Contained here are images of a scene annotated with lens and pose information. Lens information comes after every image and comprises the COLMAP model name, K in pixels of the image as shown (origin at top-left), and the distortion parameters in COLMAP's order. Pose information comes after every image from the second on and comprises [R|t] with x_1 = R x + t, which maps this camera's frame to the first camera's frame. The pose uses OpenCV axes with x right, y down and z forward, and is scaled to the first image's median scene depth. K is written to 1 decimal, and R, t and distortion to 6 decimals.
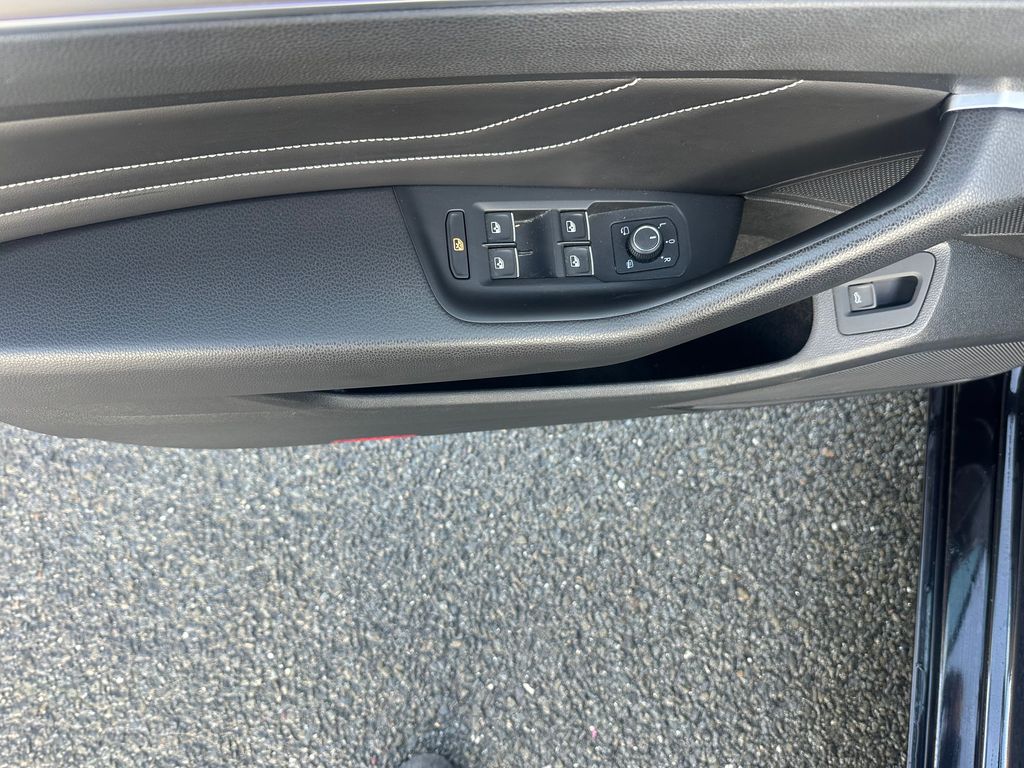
lens RADIAL K [[726.9, 0, 505.9], [0, 726.9, 384.7], [0, 0, 1]] dist [0.028926, -0.029894]
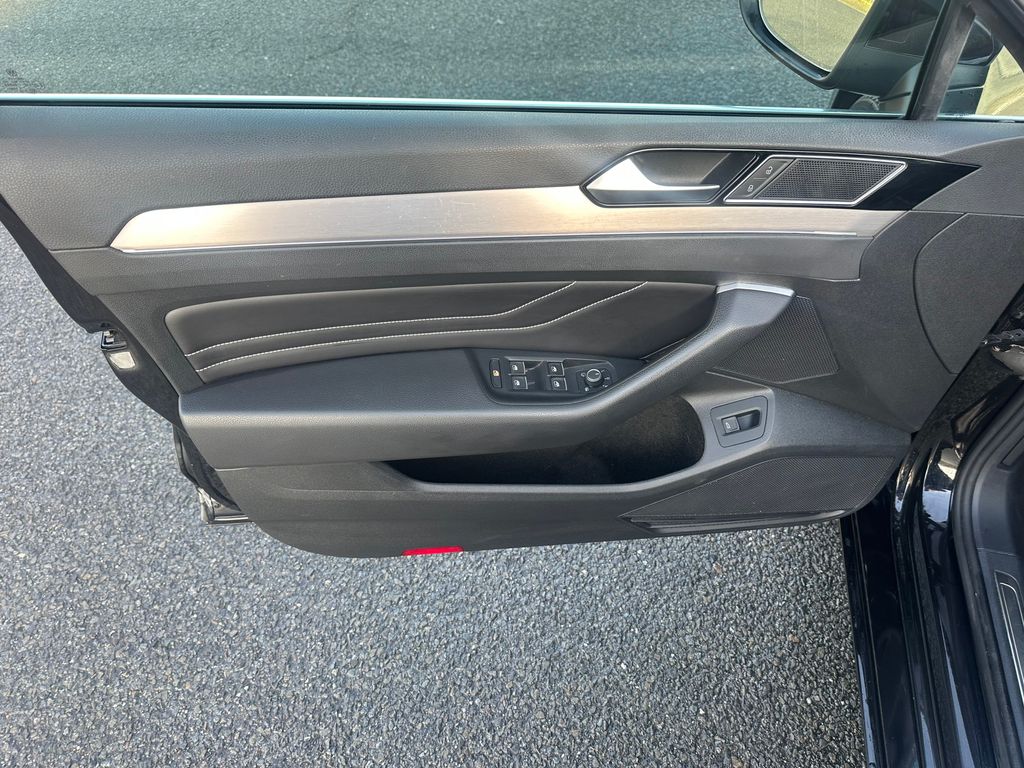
lens RADIAL K [[726.9, 0, 515.0], [0, 726.9, 382.7], [0, 0, 1]] dist [0.028926, -0.029894]
pose [[0.999814, -0.017380, -0.008348, 0.000342], [0.011576, 0.887326, -0.460998, 0.280757], [0.015420, 0.460815, 0.887362, -0.279105]]
